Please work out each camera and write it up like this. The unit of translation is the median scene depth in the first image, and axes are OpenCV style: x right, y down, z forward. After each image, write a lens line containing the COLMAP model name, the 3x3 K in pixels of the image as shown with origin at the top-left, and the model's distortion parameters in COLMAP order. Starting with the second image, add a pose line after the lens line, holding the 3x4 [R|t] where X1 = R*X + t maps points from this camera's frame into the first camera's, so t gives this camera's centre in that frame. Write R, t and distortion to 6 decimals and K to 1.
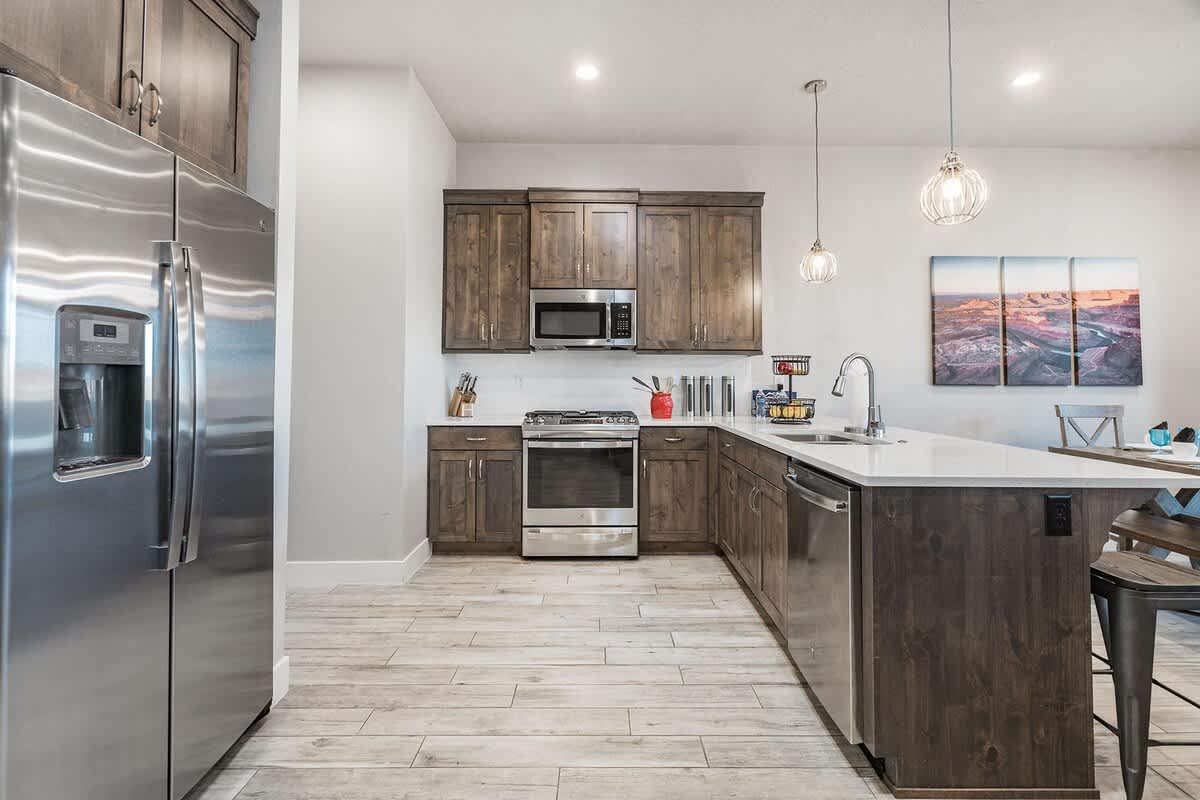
lens RADIAL K [[554.0, 0, 615.0], [0, 554.0, 357.3], [0, 0, 1]] dist [0.000110, 0.000953]
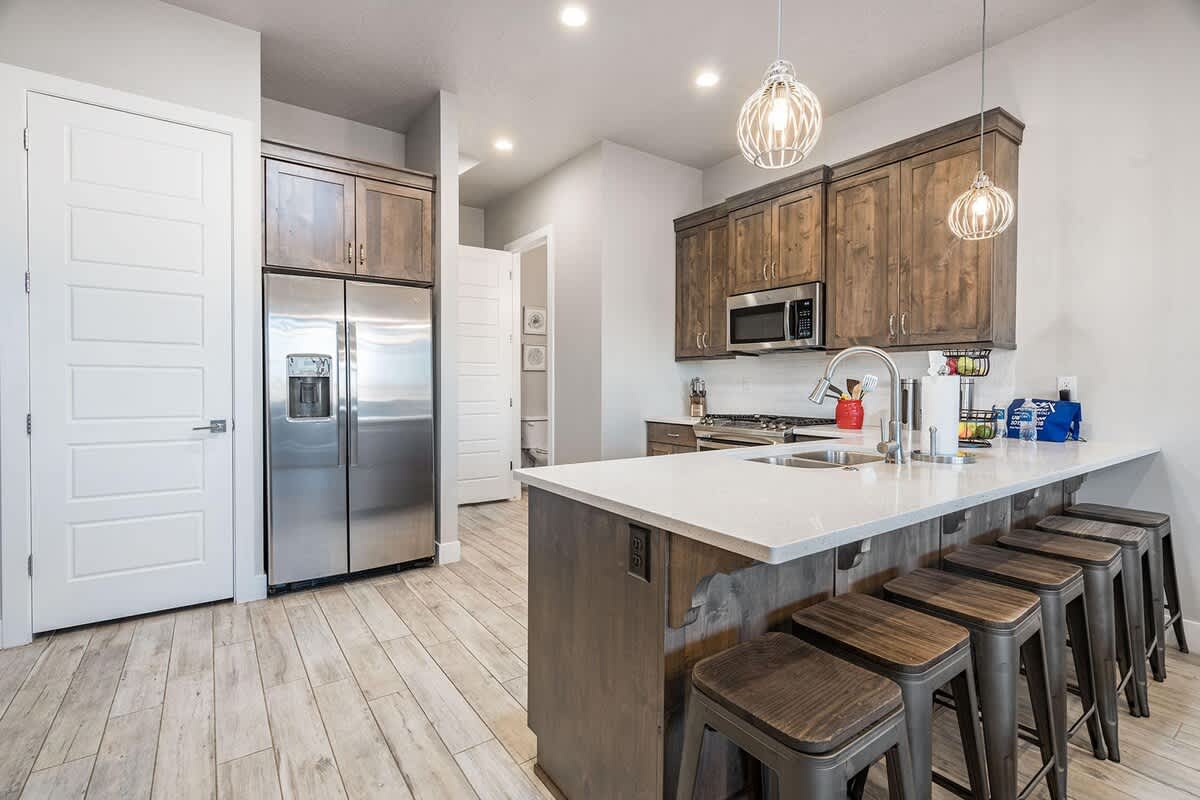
lens RADIAL K [[554.0, 0, 607.2], [0, 554.0, 392.7], [0, 0, 1]] dist [0.000110, 0.000953]
pose [[0.572145, 0.011878, -0.820066, 0.568505], [0.031257, 0.998853, 0.036275, 0.011333], [0.819556, -0.046387, 0.571118, 0.209585]]
